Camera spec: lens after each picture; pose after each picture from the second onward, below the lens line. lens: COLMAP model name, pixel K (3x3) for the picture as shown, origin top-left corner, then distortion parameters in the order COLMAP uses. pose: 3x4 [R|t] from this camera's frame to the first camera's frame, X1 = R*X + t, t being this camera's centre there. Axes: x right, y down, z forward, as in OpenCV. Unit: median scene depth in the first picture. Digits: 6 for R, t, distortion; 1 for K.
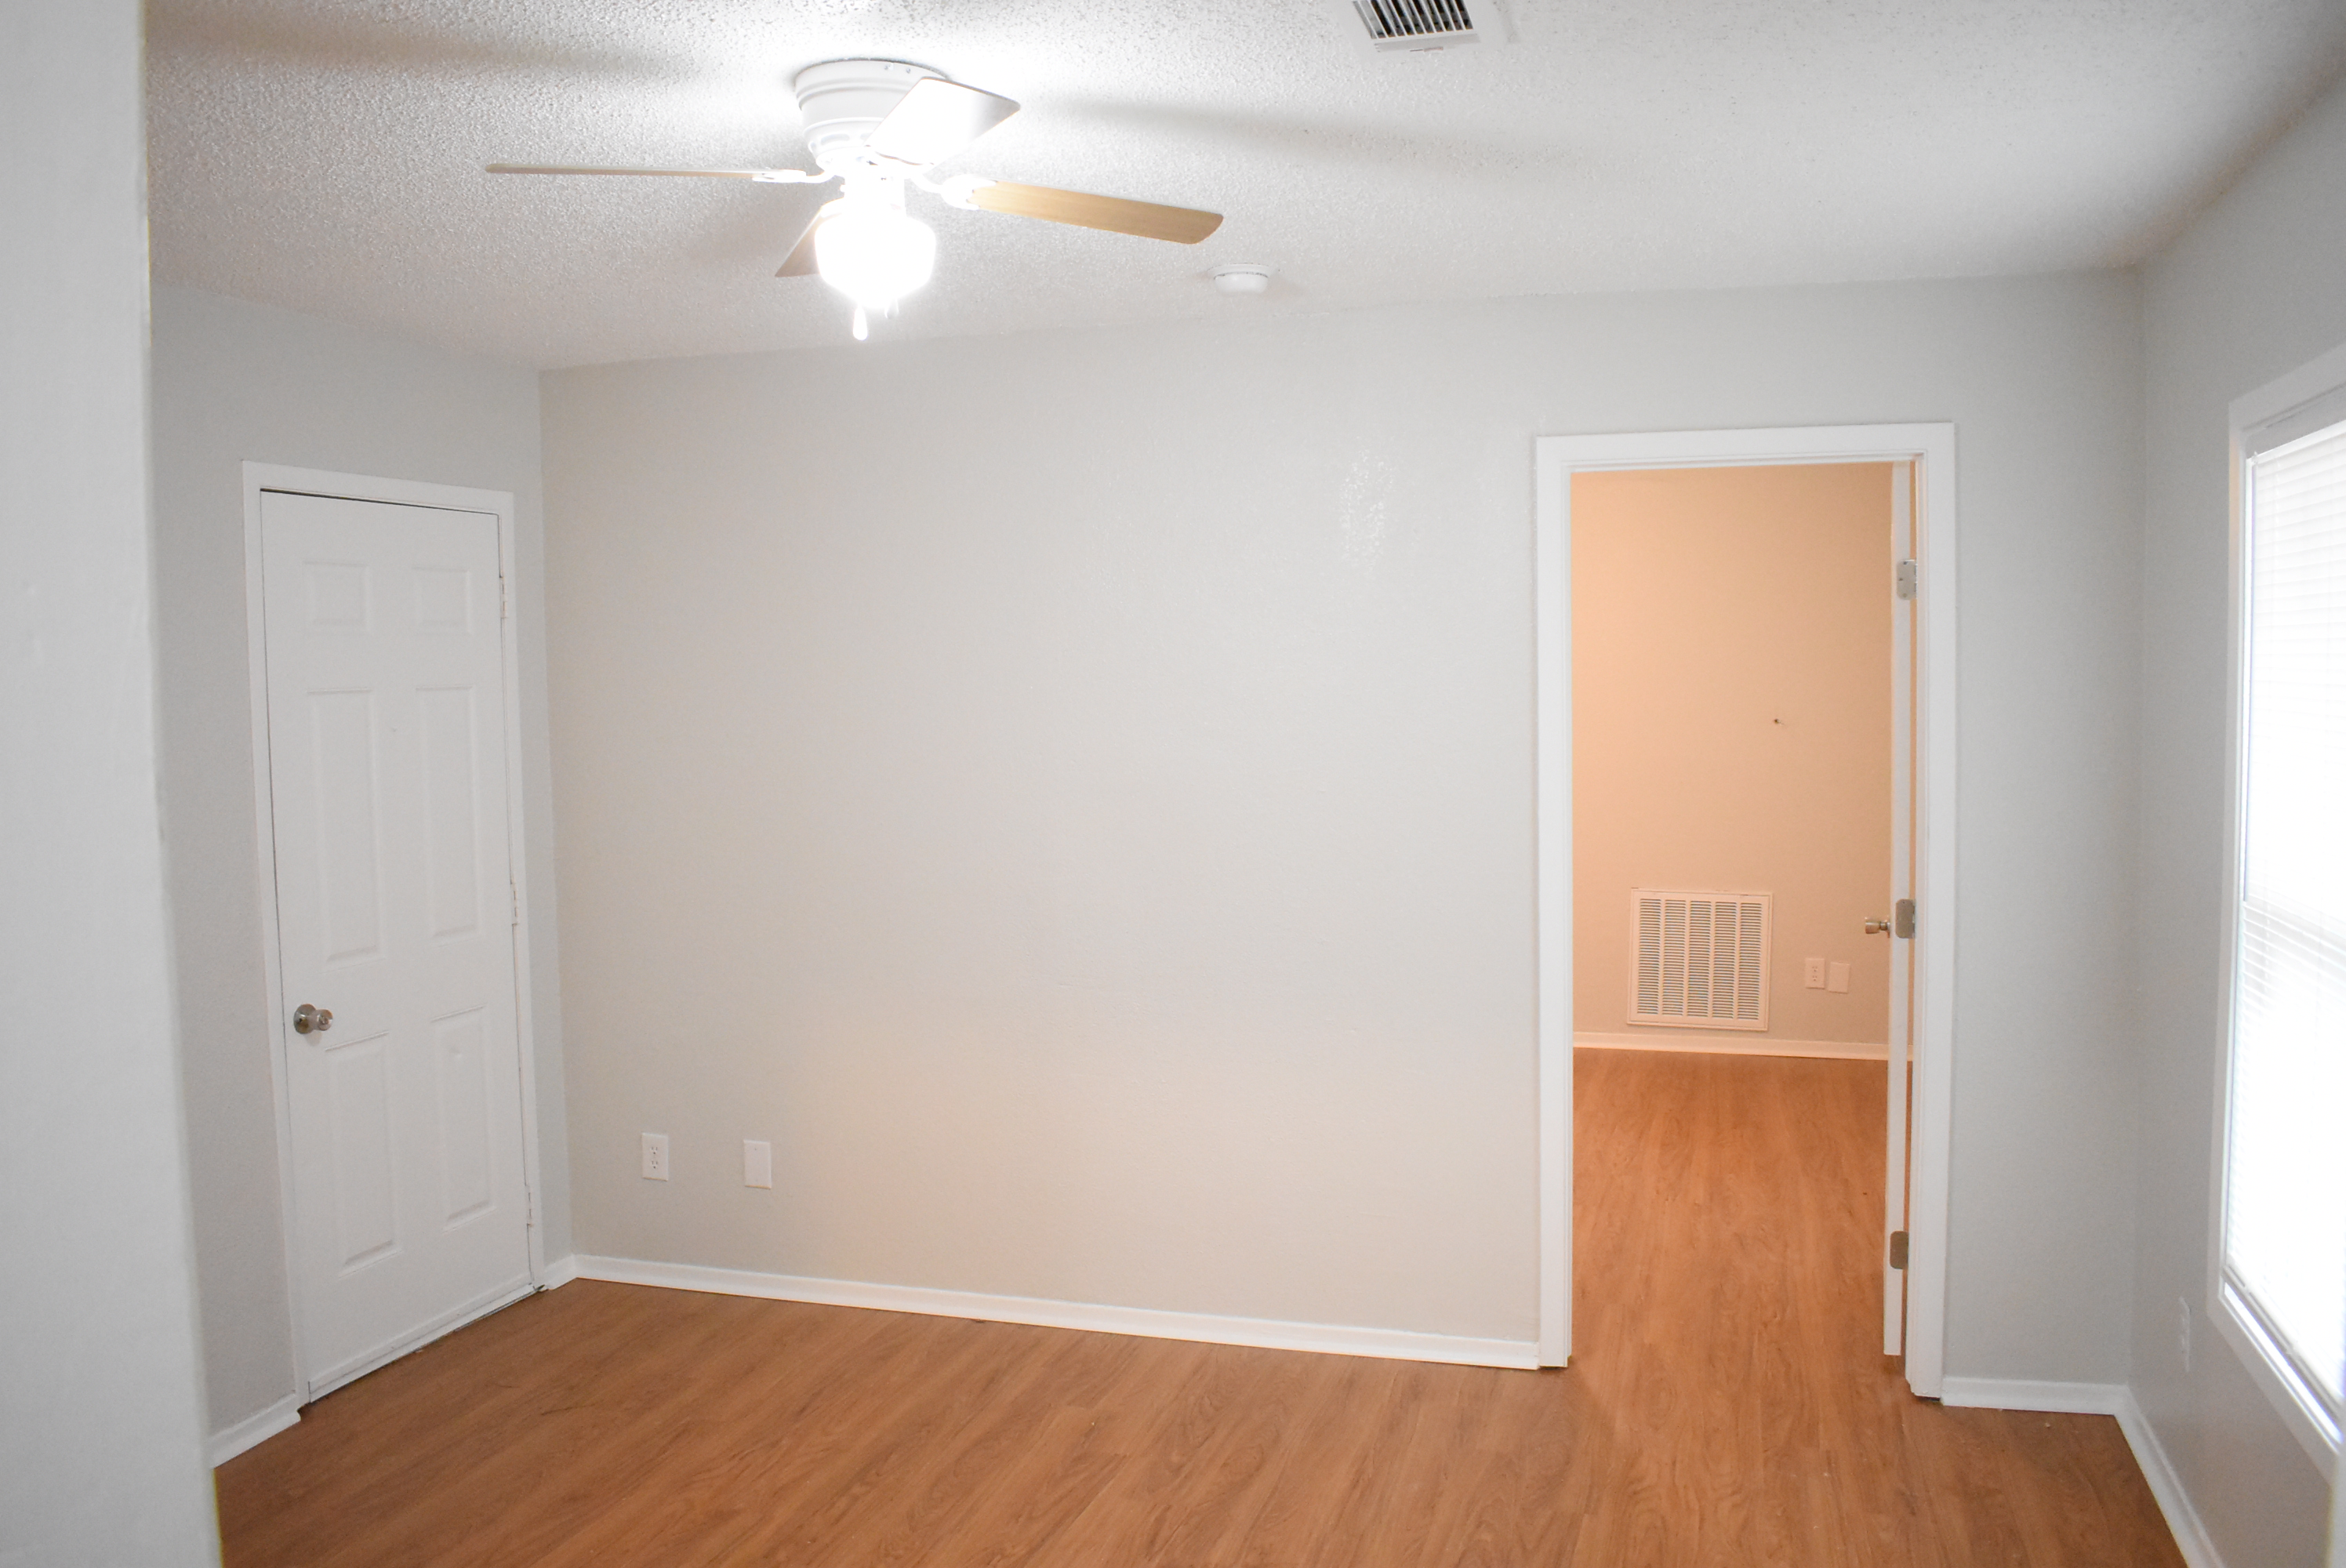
lens RADIAL K [[1874.3, 0, 1183.9], [0, 1874.3, 793.0], [0, 0, 1]] dist [-0.049139, 0.014400]
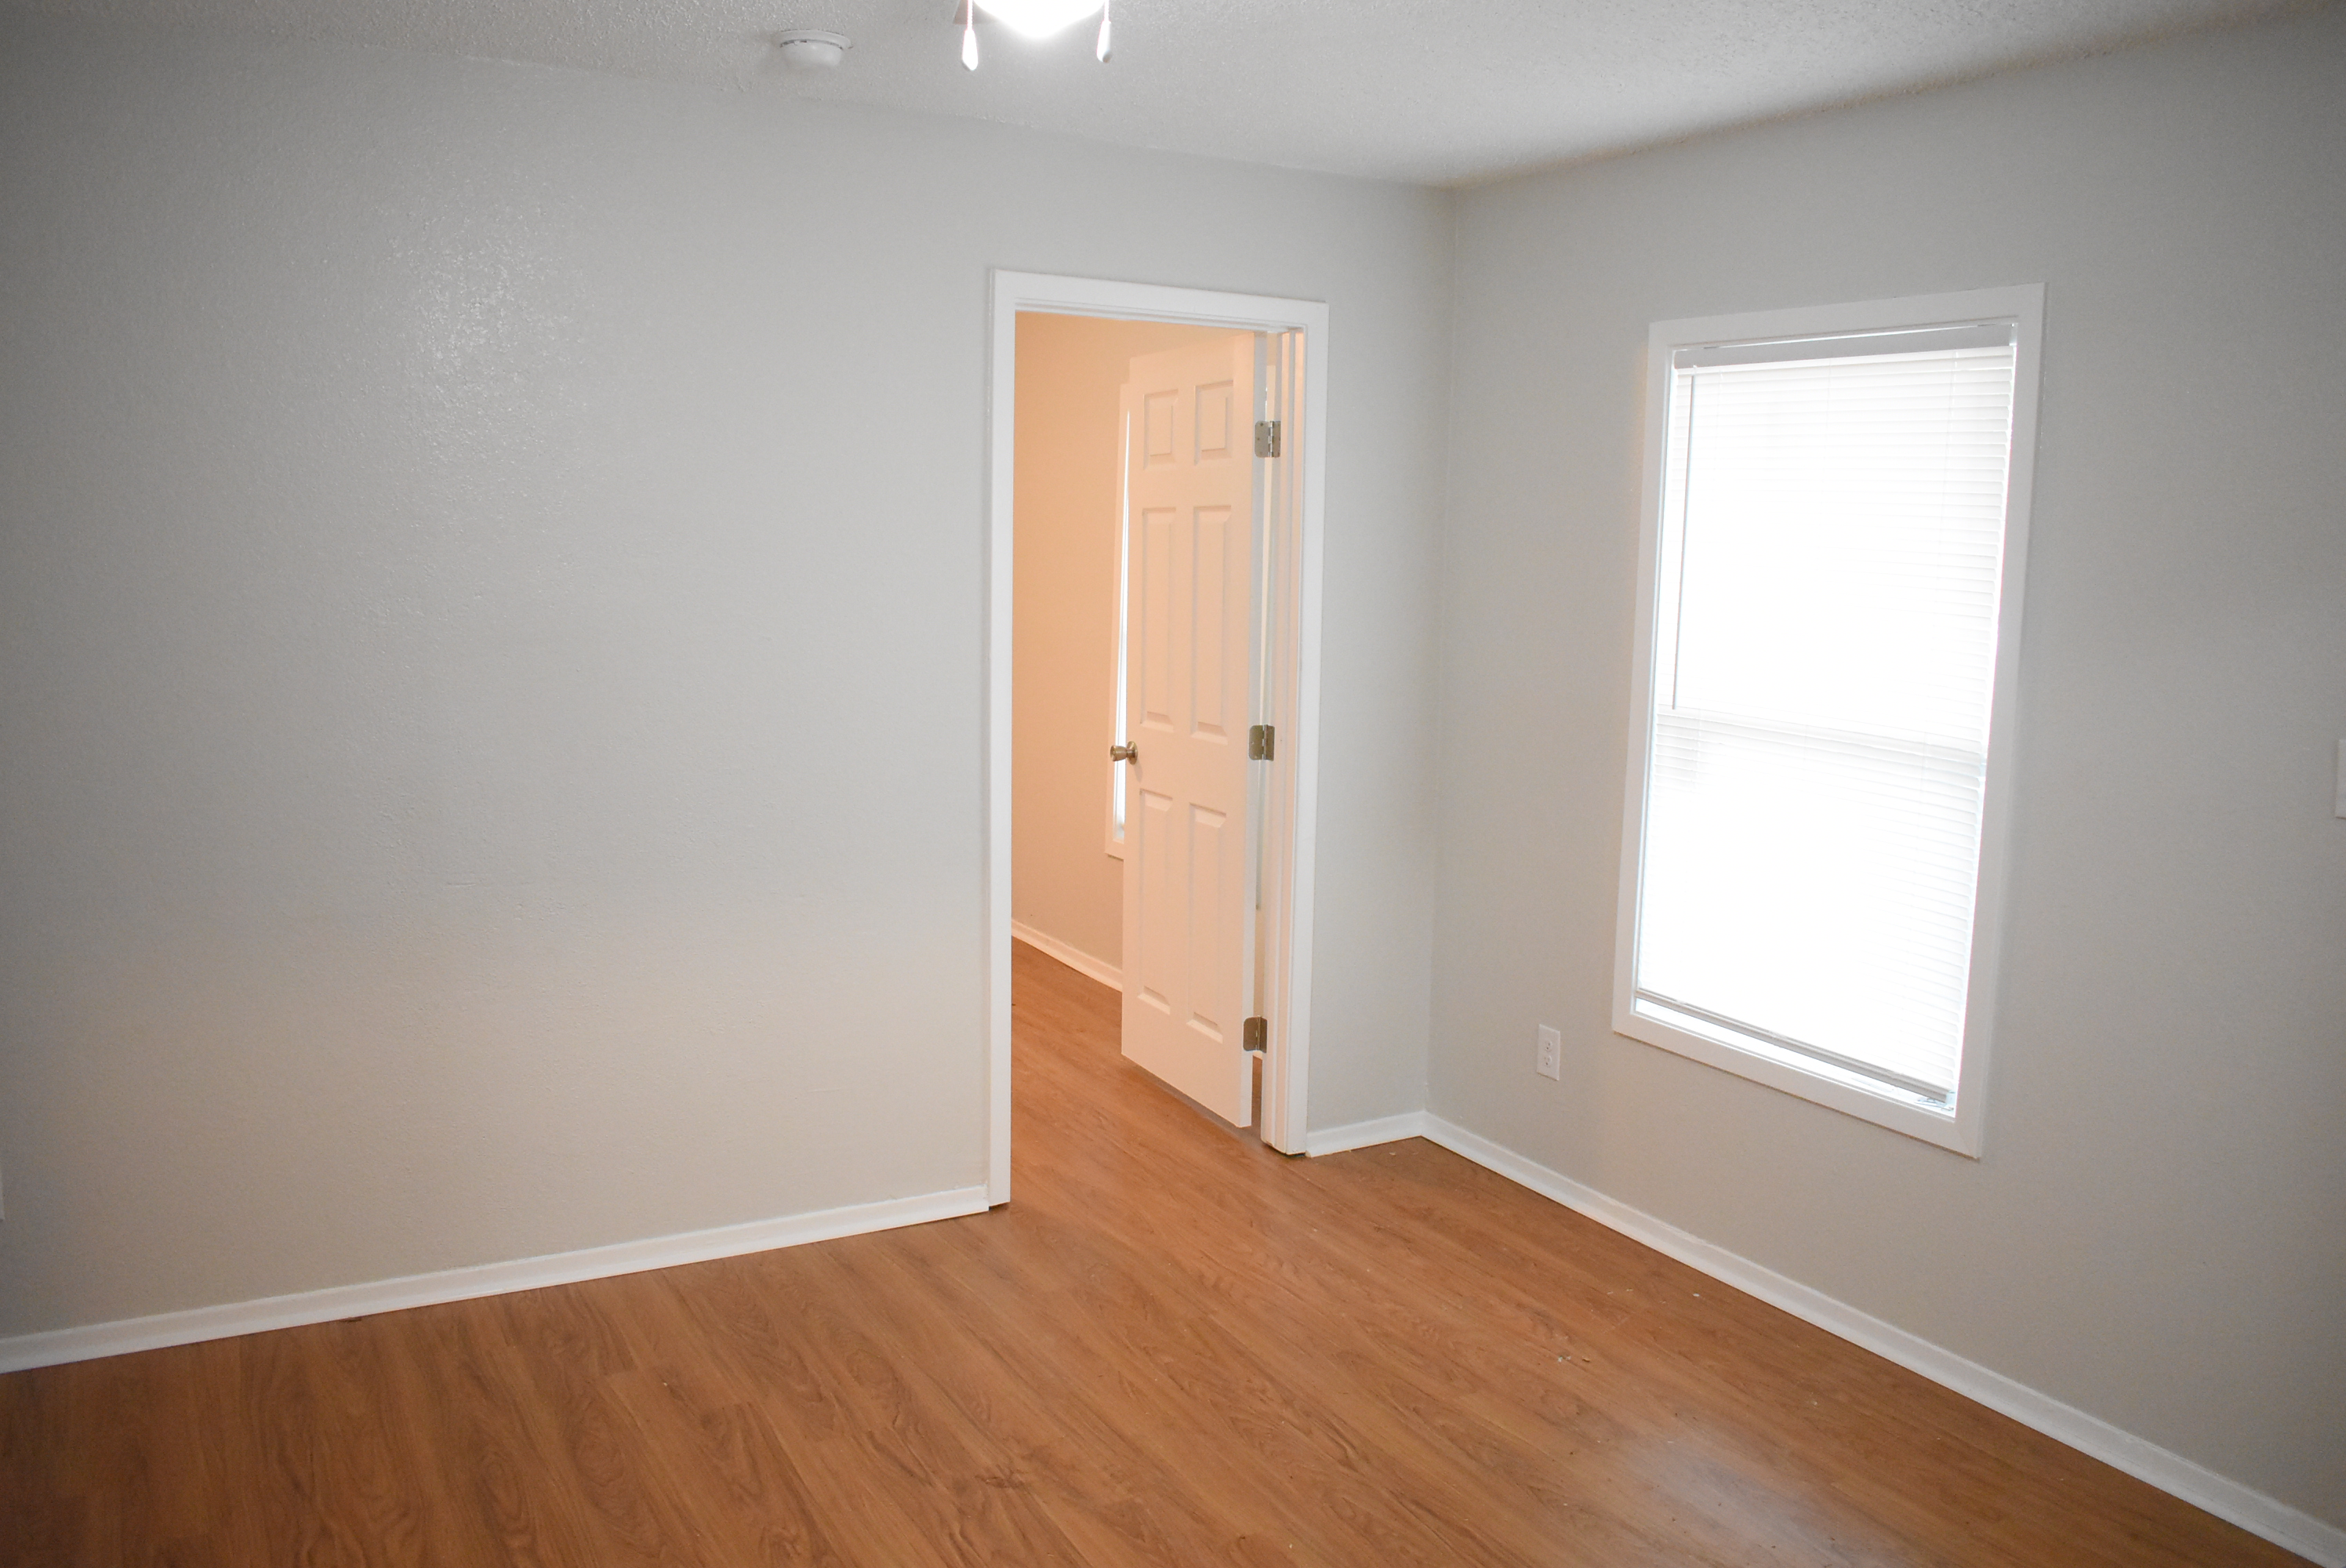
lens RADIAL K [[1874.3, 0, 1179.8], [0, 1874.3, 774.5], [0, 0, 1]] dist [-0.049139, 0.014400]
pose [[0.696833, -0.067384, 0.714061, -0.509280], [0.013647, 0.996642, 0.080733, -0.006197], [-0.717103, -0.046512, 0.695413, 0.269540]]
